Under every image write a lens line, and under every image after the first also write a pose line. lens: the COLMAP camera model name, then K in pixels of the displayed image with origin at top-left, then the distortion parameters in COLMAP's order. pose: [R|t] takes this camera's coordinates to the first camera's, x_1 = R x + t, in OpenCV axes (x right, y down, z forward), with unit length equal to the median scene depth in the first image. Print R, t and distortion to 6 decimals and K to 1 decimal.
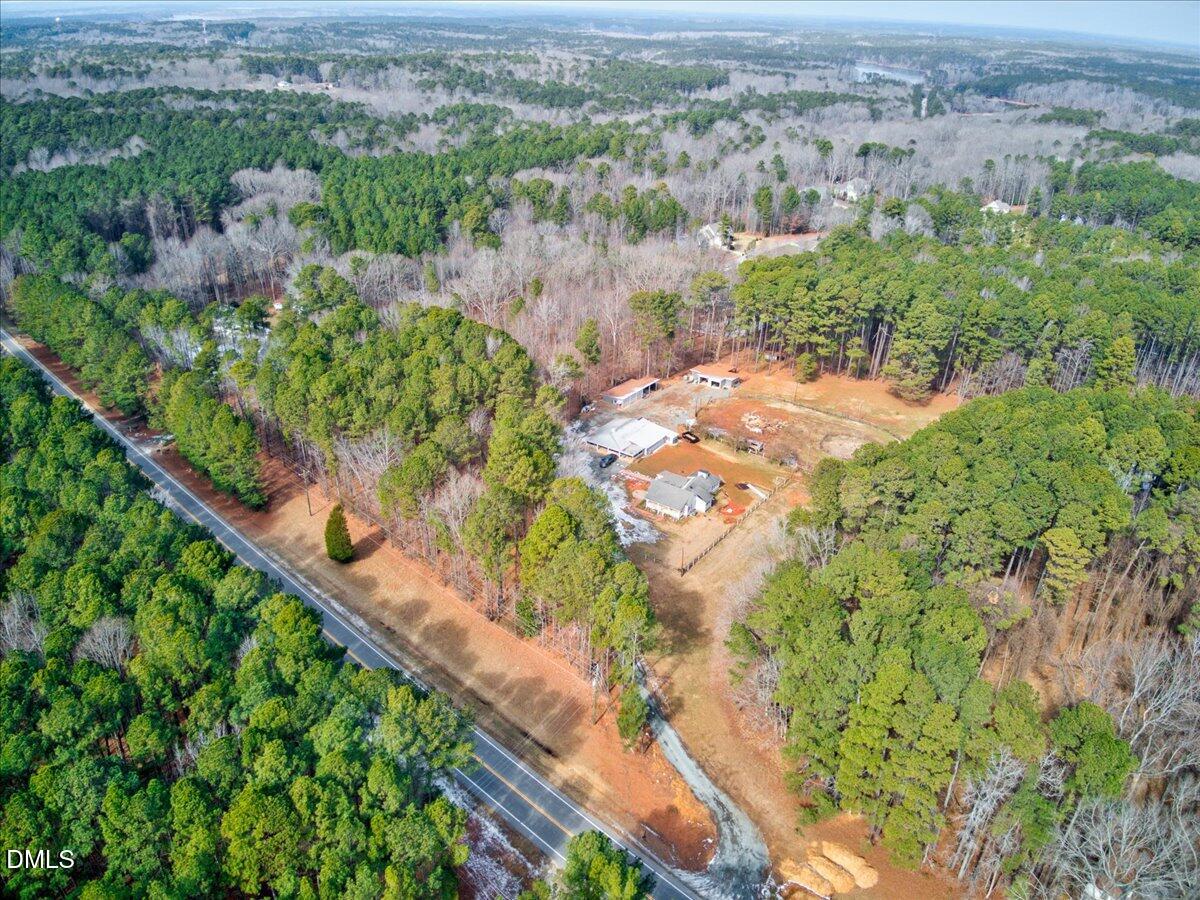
lens RADIAL K [[849.6, 0, 600.0], [0, 849.6, 450.0], [0, 0, 1]] dist [0.026949, -0.000479]
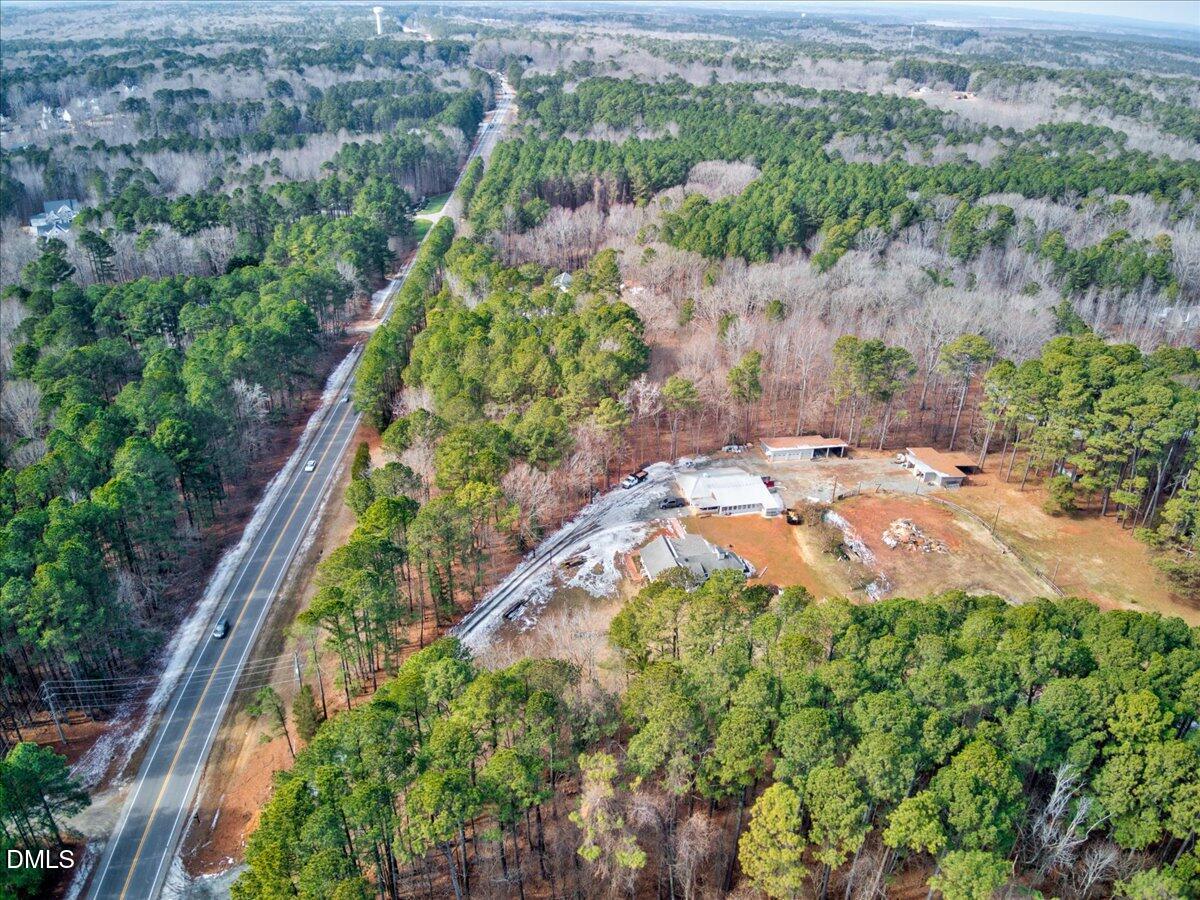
lens RADIAL K [[868.7, 0, 600.0], [0, 868.7, 450.0], [0, 0, 1]] dist [-0.048139, -0.001944]
pose [[0.743170, 0.307731, -0.594138, 0.409236], [-0.311411, 0.945006, 0.099936, -0.092847], [0.592217, 0.110752, 0.798131, 0.212282]]
